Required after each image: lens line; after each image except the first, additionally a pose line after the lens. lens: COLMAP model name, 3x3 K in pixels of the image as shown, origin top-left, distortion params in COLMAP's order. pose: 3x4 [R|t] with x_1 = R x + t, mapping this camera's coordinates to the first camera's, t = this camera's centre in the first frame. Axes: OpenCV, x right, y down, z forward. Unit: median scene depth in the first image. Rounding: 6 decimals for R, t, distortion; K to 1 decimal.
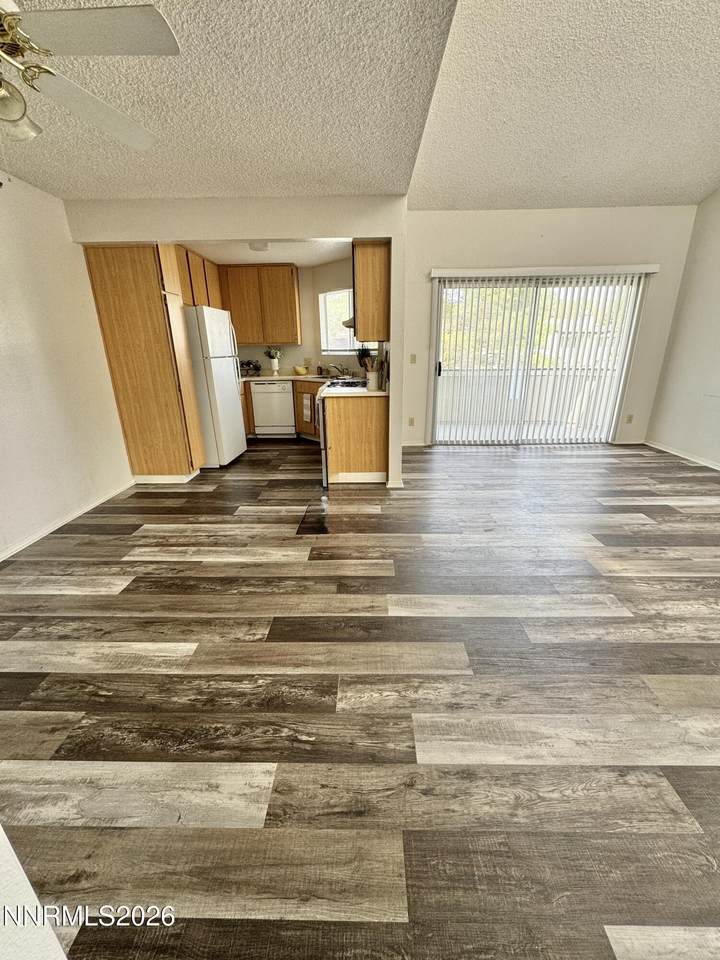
lens RADIAL K [[380.0, 0, 361.6], [0, 380.0, 476.4], [0, 0, 1]] dist [-0.000710, 0.000316]
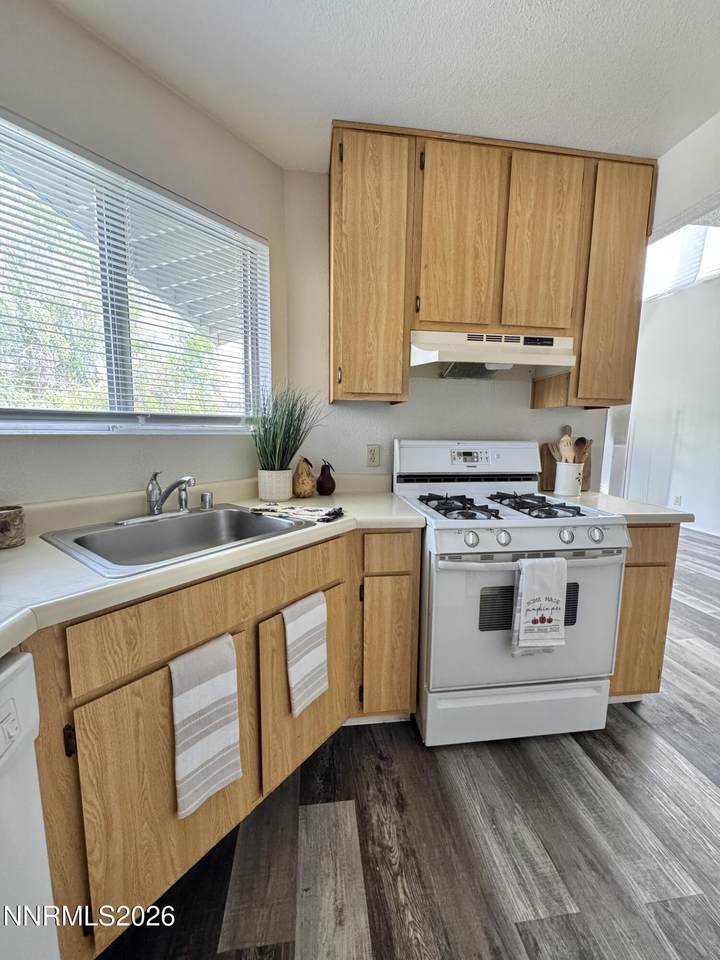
lens RADIAL K [[380.0, 0, 361.6], [0, 380.0, 476.4], [0, 0, 1]] dist [-0.000710, 0.000316]
pose [[-0.146316, -0.111170, 0.982971, -0.323329], [0.305782, 0.939920, 0.151817, -0.302828], [-0.940792, 0.322788, -0.103532, 0.940267]]
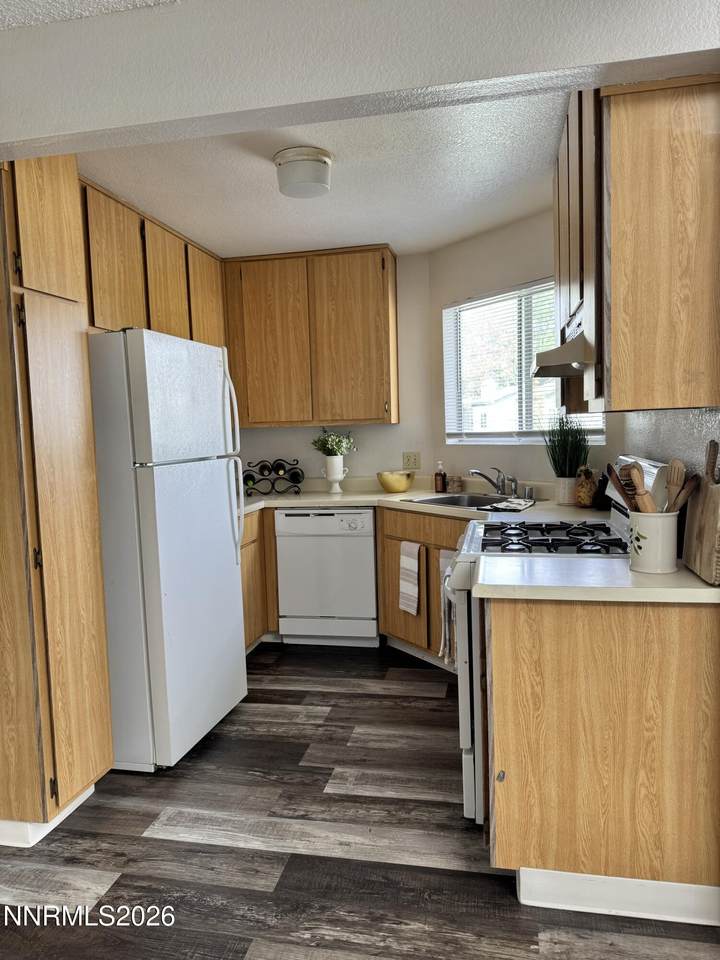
lens RADIAL K [[675.3, 0, 360.0], [0, 675.3, 480.0], [0, 0, 1]] dist [0.004094, 0.000120]
pose [[0.981307, -0.003552, -0.192414, -0.062849], [-0.043263, 0.970166, -0.238549, -0.116149], [0.187521, 0.242414, 0.951878, 0.325562]]
